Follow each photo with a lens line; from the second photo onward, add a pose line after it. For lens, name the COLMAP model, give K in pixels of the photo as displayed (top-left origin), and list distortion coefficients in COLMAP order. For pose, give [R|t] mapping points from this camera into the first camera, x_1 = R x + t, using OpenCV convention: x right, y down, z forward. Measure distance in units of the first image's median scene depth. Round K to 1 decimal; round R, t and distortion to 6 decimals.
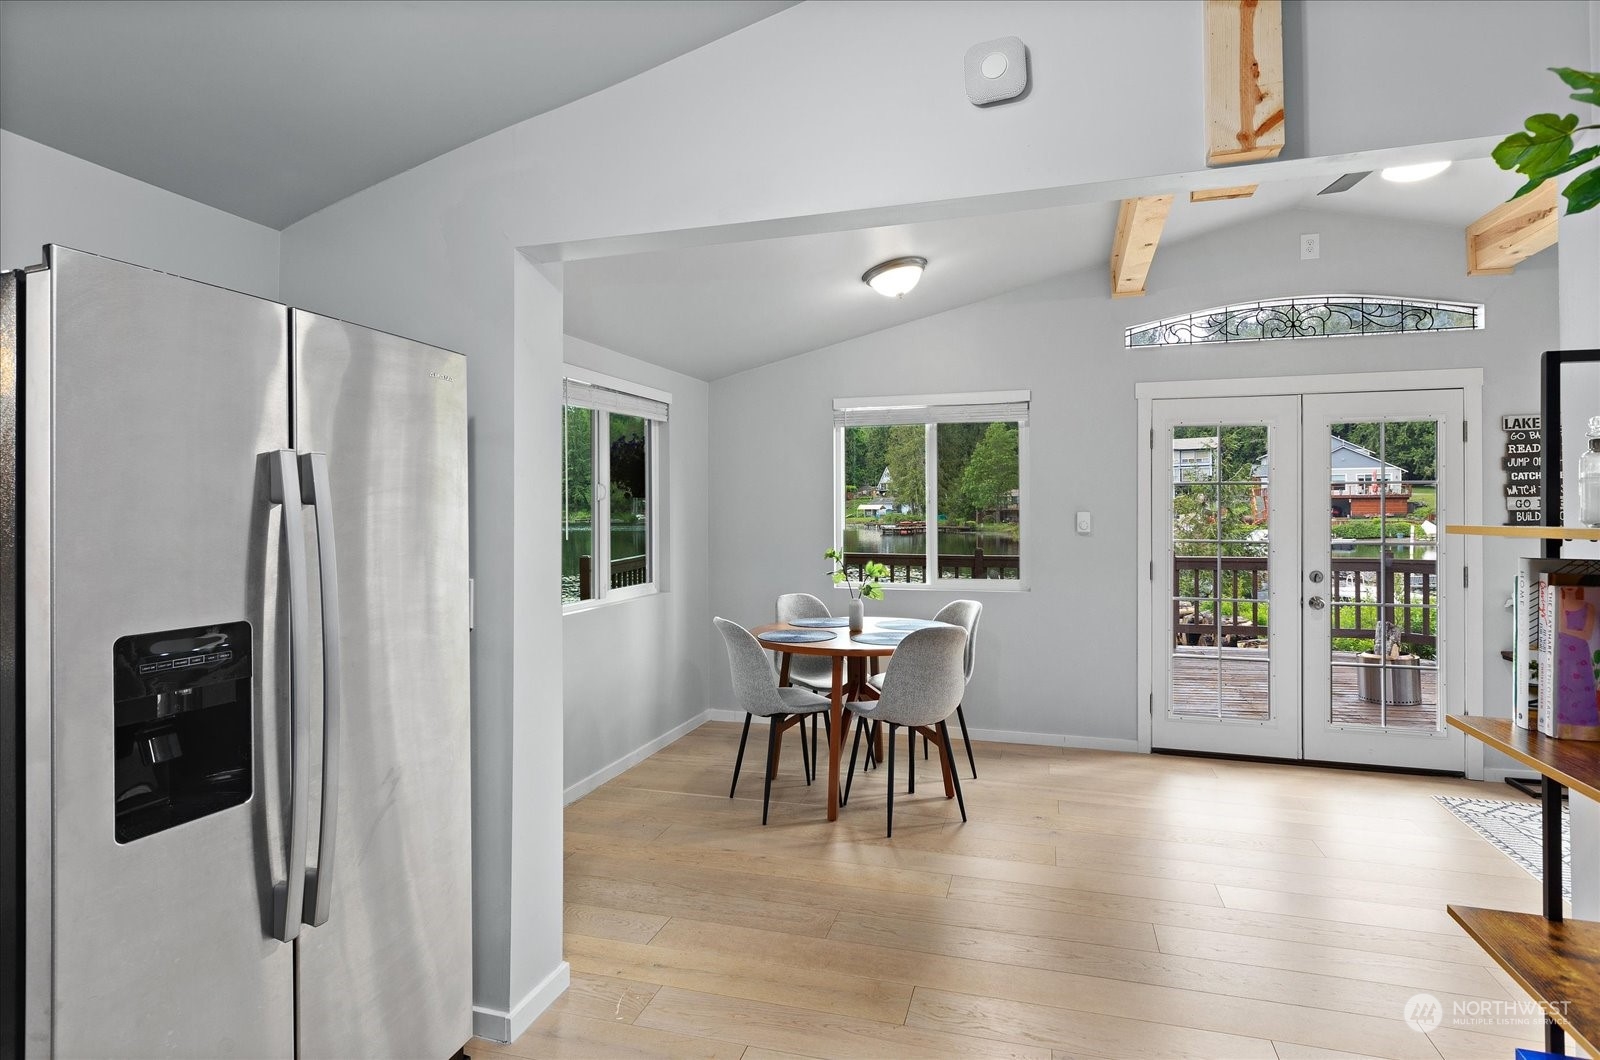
lens RADIAL K [[834.3, 0, 803.8], [0, 834.3, 521.4], [0, 0, 1]] dist [0.003853, -0.003253]
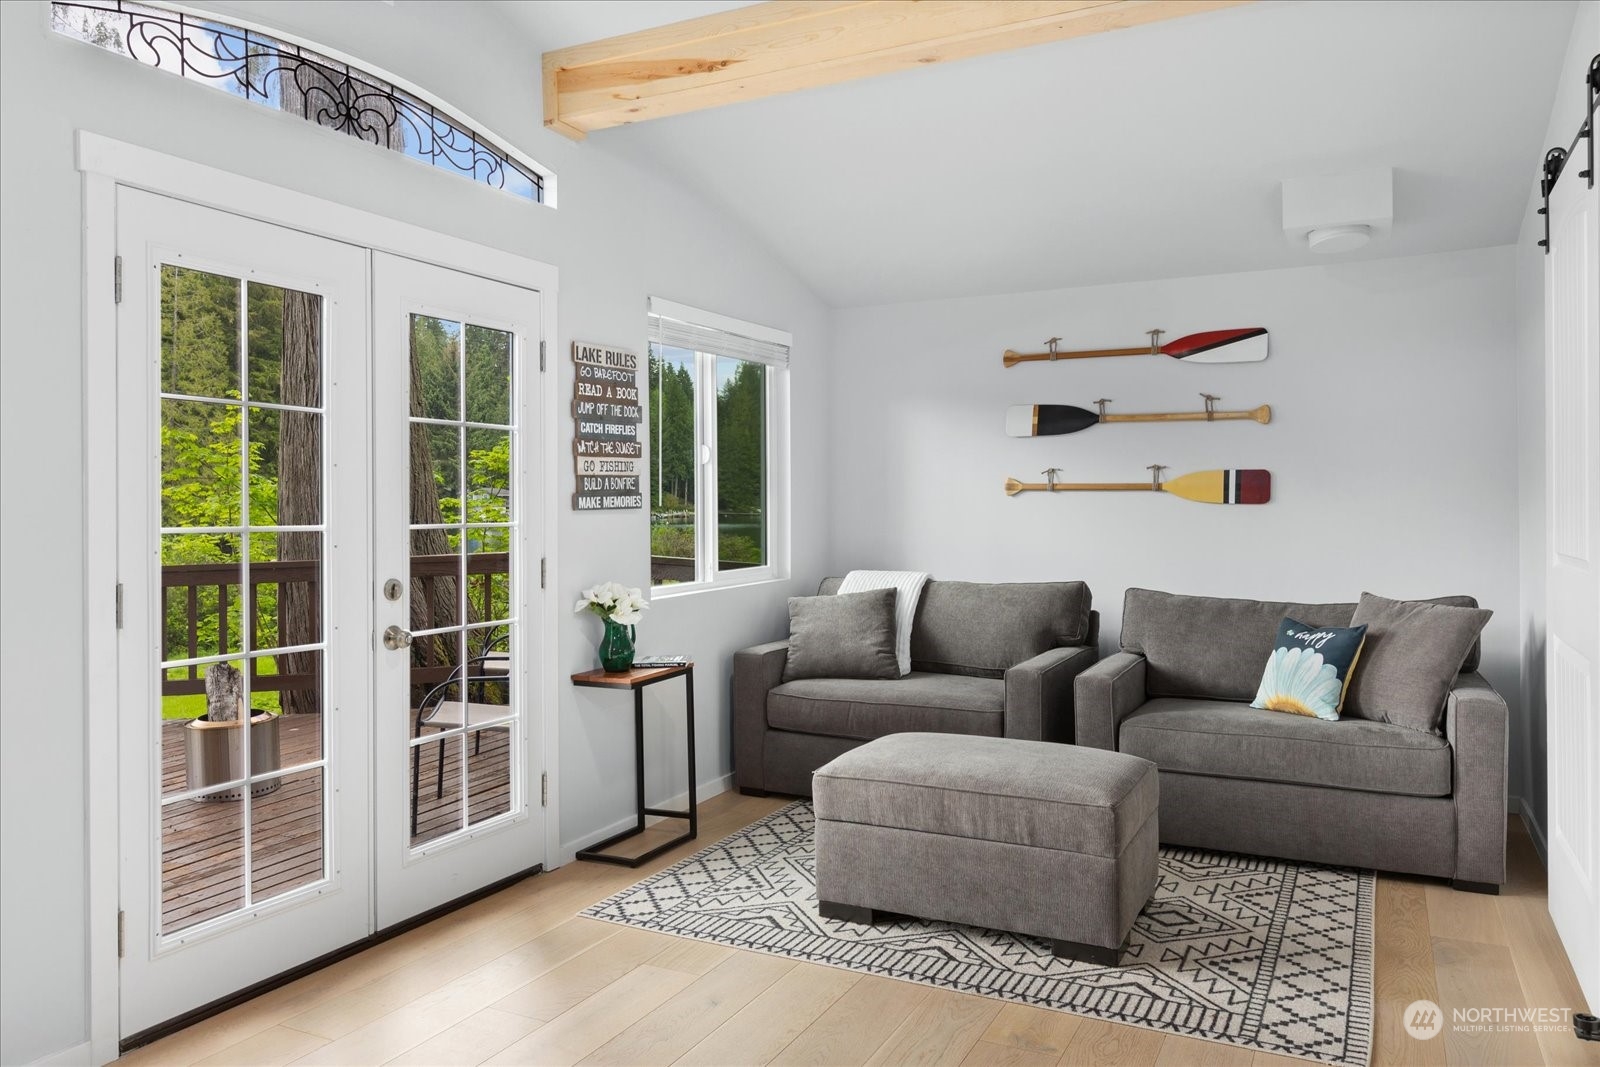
lens RADIAL K [[1131.3, 0, 795.6], [0, 1131.3, 522.1], [0, 0, 1]] dist [-0.010773, -0.003259]
pose [[0.193174, -0.008377, 0.981129, -0.062154], [0.021417, 0.999761, 0.004320, 0.026318], [-0.980931, 0.020179, 0.193307, 0.635221]]
